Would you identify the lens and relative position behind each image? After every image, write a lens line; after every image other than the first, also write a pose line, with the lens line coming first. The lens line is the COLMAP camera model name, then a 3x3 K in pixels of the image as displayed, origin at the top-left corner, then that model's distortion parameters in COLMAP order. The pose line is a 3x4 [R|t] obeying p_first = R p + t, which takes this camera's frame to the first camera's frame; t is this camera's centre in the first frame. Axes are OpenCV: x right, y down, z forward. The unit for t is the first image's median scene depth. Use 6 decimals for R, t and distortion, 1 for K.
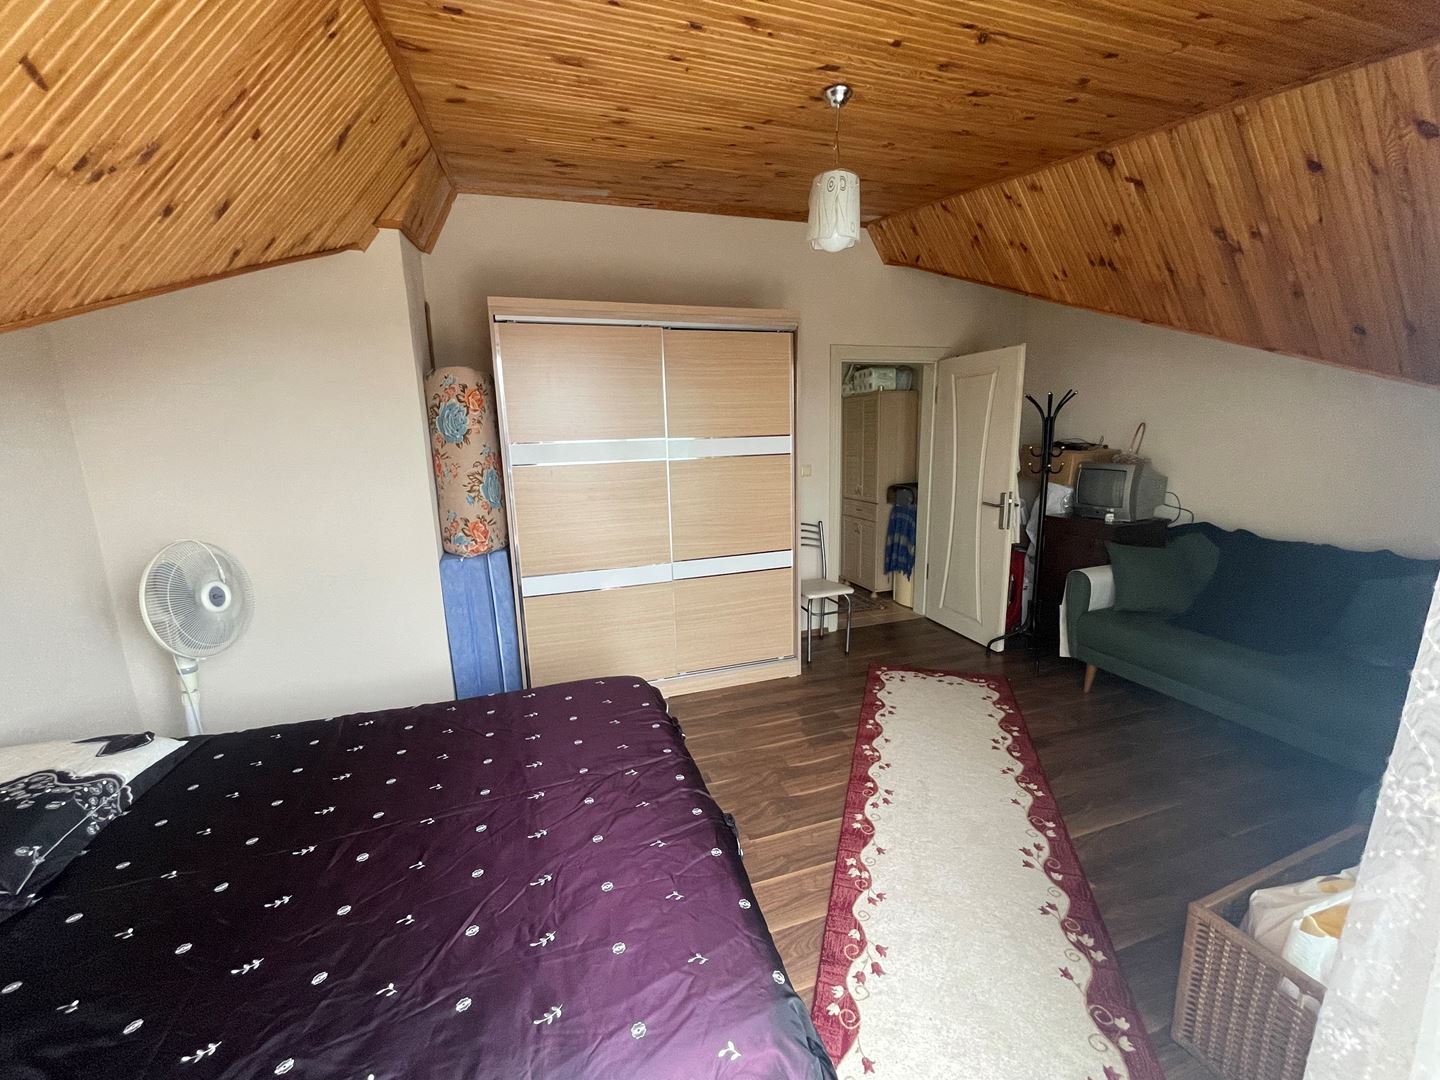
lens RADIAL K [[579.2, 0, 717.0], [0, 579.2, 541.7], [0, 0, 1]] dist [0.000373, -0.002159]
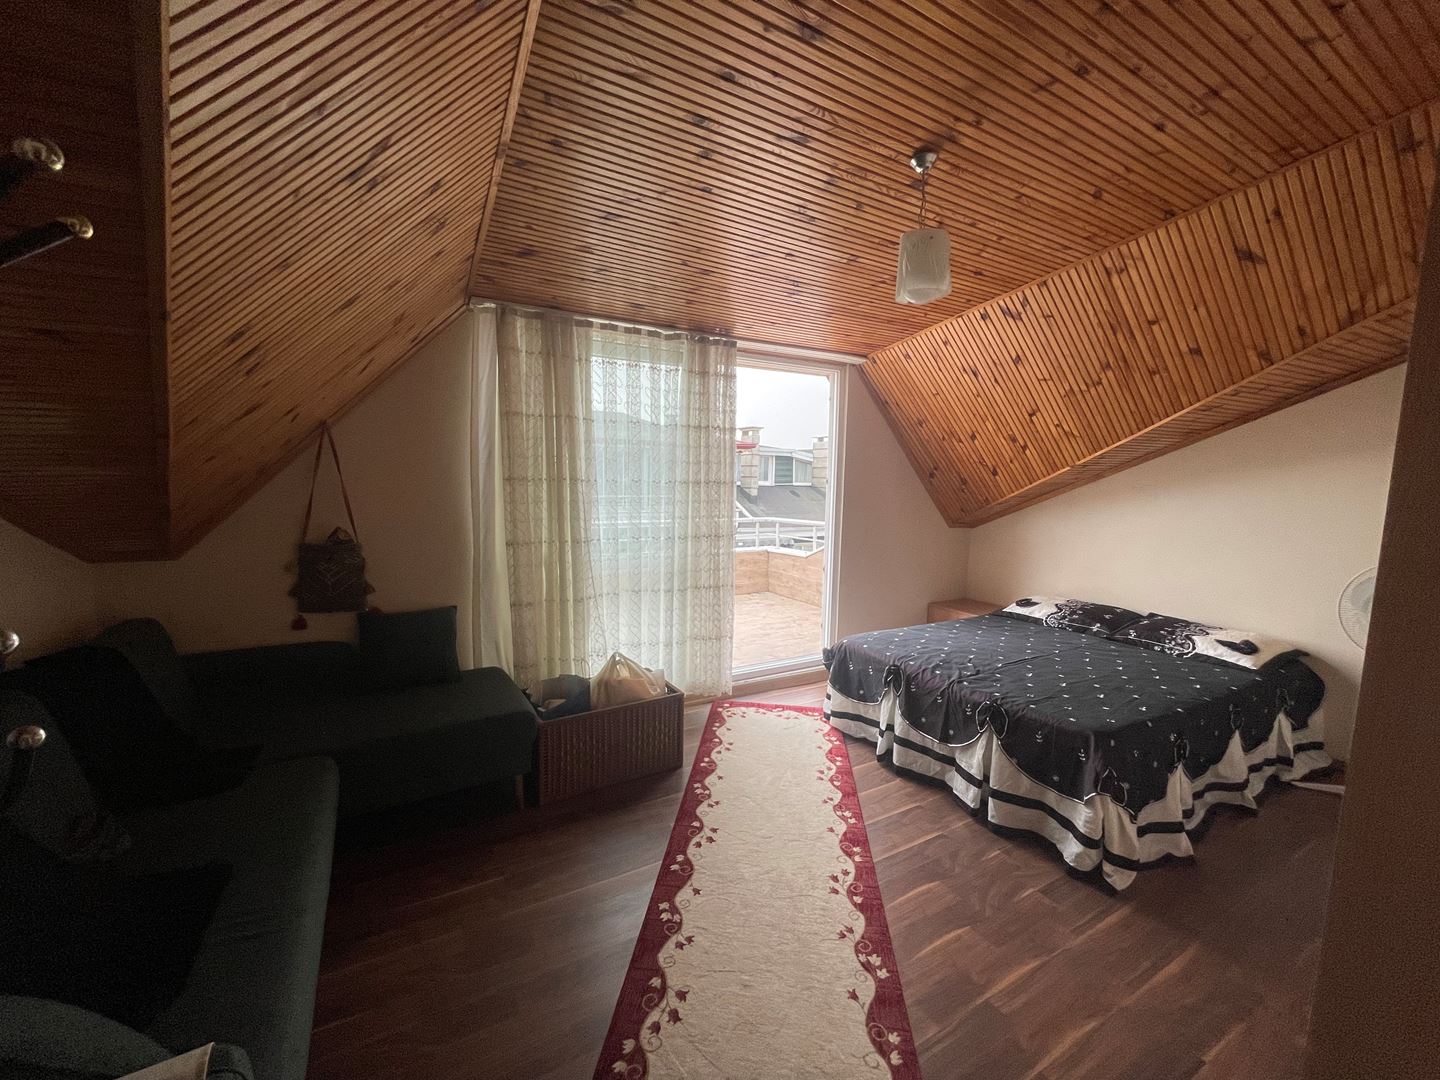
lens RADIAL K [[579.2, 0, 717.0], [0, 579.2, 541.7], [0, 0, 1]] dist [0.000373, -0.002159]
pose [[-0.980492, 0.036749, -0.193094, 0.651974], [-0.021338, 0.956661, 0.290420, -0.327849], [0.195399, 0.288875, -0.937214, 1.722227]]
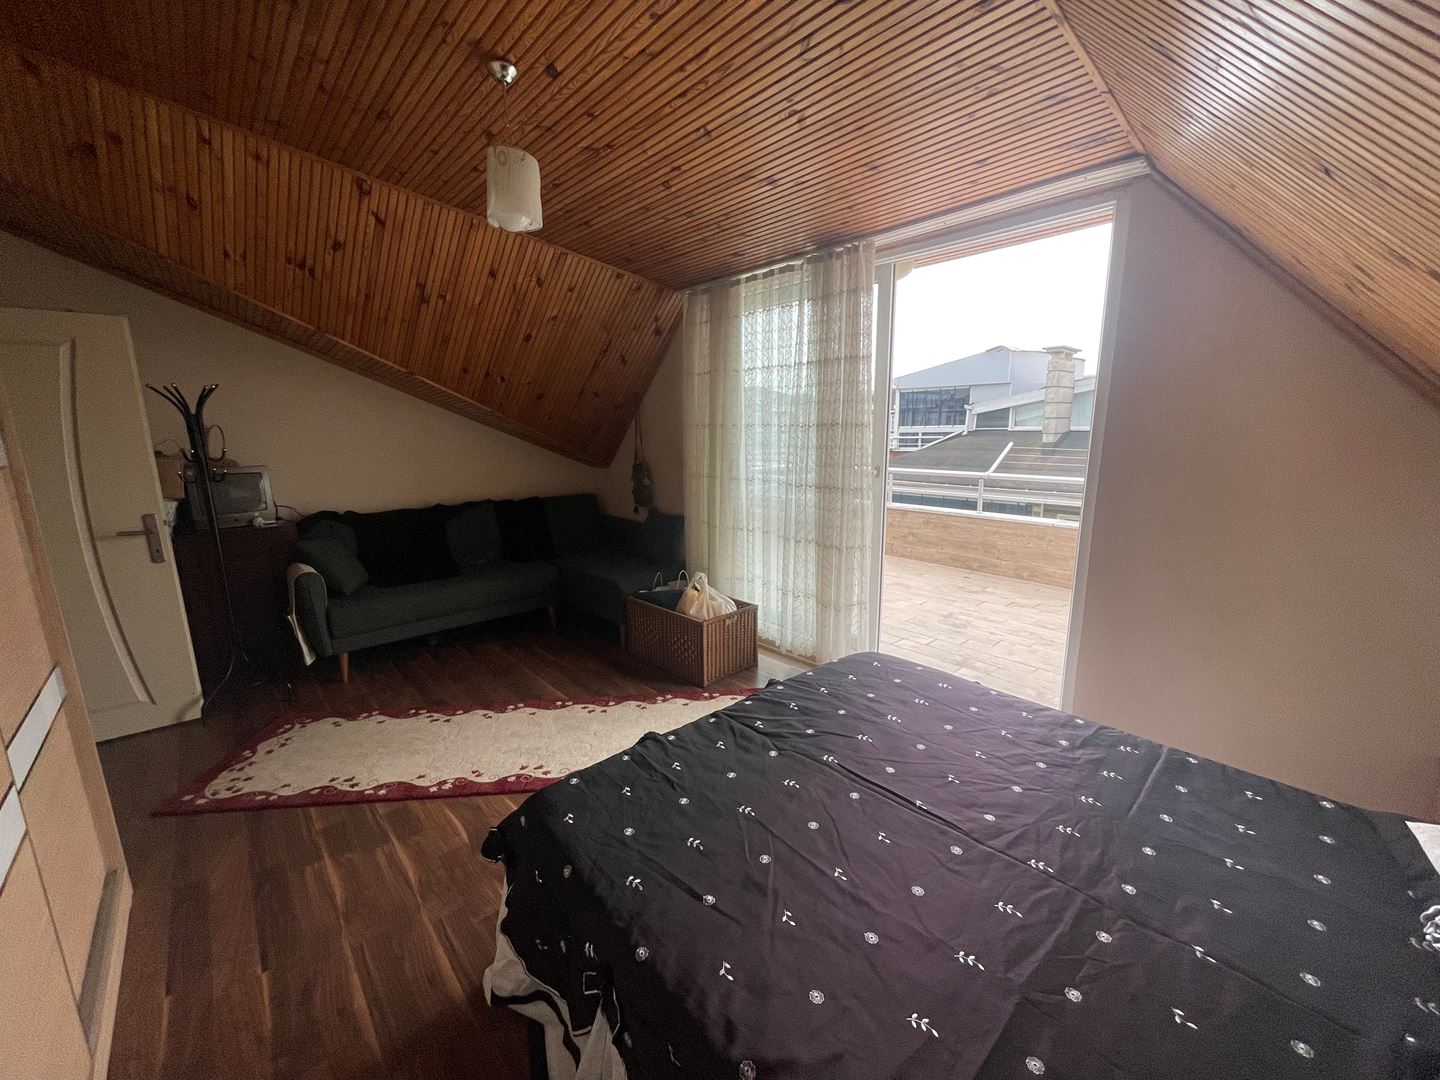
lens RADIAL K [[579.2, 0, 717.0], [0, 579.2, 541.7], [0, 0, 1]] dist [0.000373, -0.002159]
pose [[-0.388906, -0.147061, 0.909464, -0.766792], [0.191717, 0.952647, 0.236025, -0.140554], [-0.901109, 0.266151, -0.342296, 0.994923]]
